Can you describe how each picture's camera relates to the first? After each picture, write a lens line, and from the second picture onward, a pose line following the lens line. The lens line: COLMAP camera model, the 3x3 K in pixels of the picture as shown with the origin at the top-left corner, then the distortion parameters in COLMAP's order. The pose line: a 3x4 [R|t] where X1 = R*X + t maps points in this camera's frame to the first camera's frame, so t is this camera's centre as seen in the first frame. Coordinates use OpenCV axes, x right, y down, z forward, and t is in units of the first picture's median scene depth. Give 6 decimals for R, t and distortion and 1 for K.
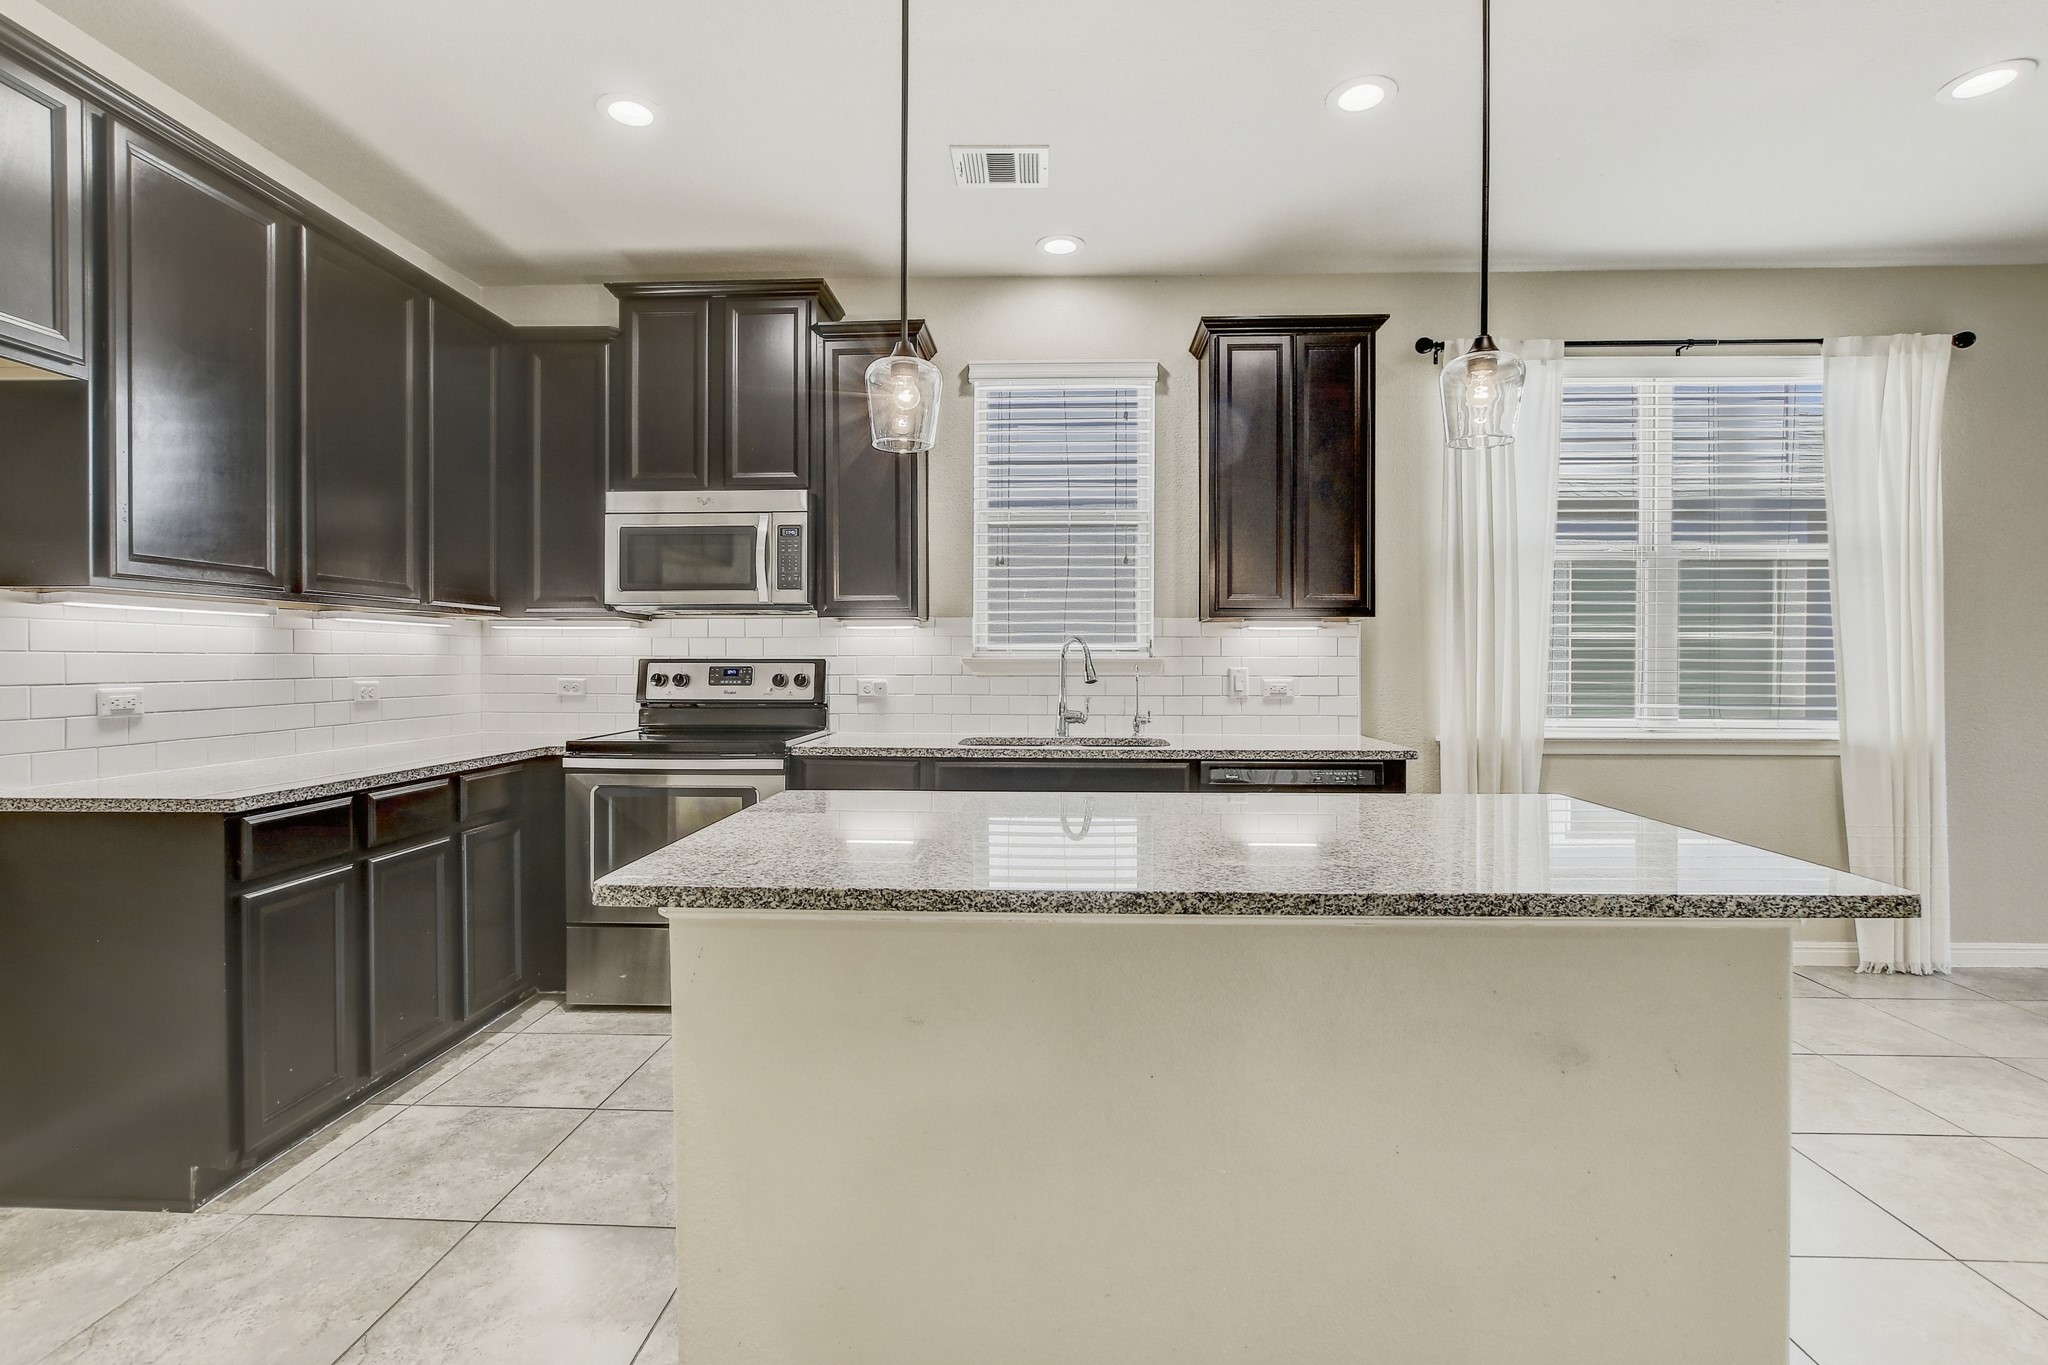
lens RADIAL K [[945.2, 0, 1029.4], [0, 945.2, 667.3], [0, 0, 1]] dist [-0.018324, 0.005214]
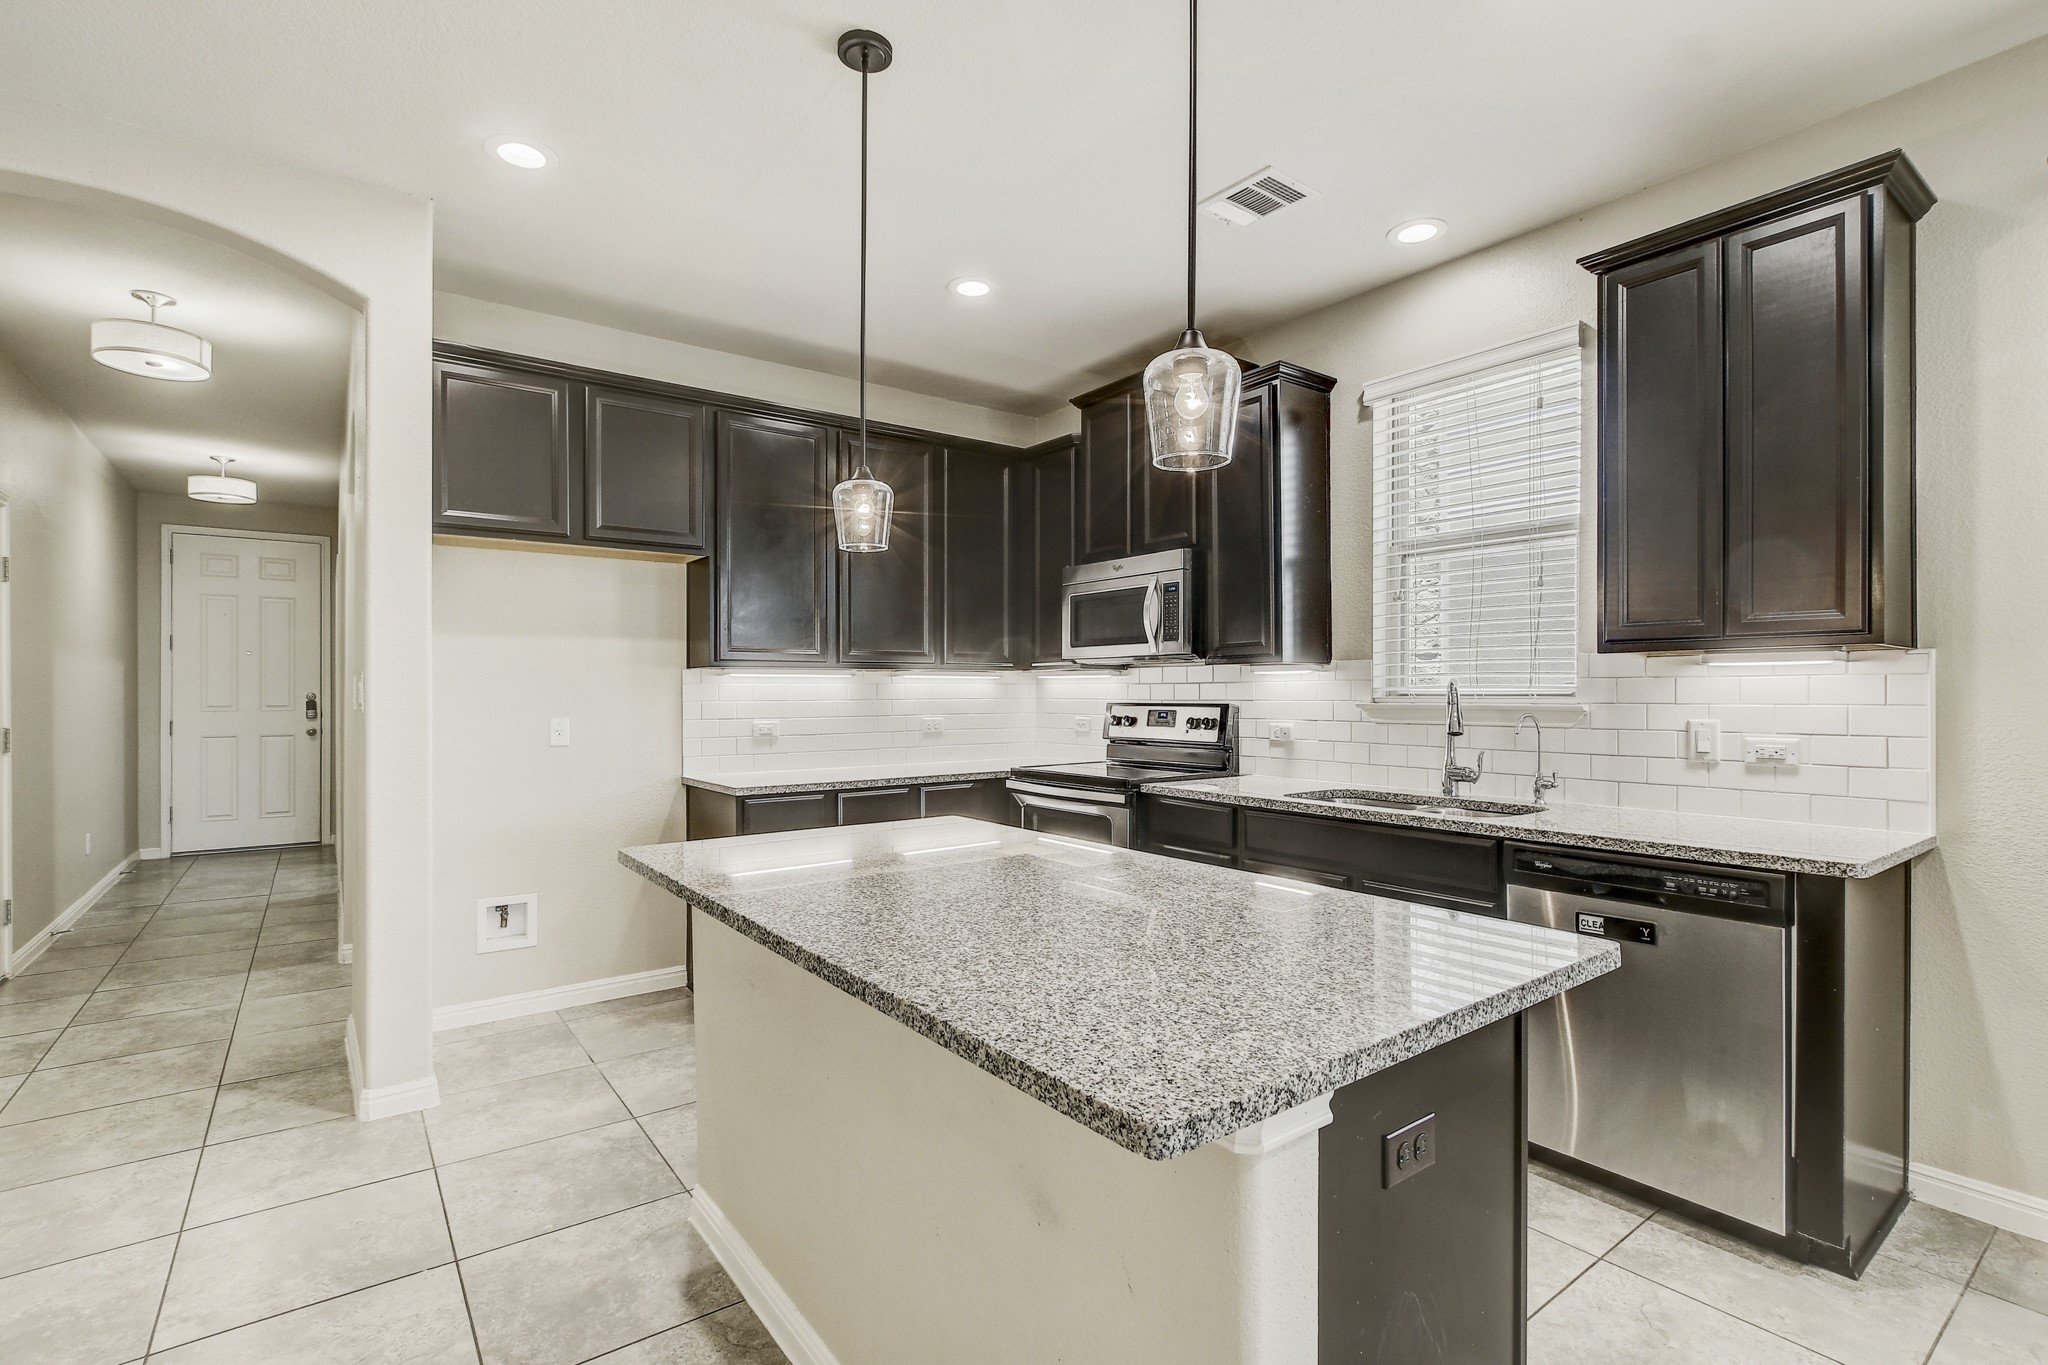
lens RADIAL K [[945.2, 0, 1026.4], [0, 945.2, 686.8], [0, 0, 1]] dist [-0.018324, 0.005214]
pose [[0.630924, -0.006197, -0.775820, 0.462599], [-0.001066, 0.999960, -0.008853, -0.018239], [0.775844, 0.006413, 0.630893, 0.168622]]
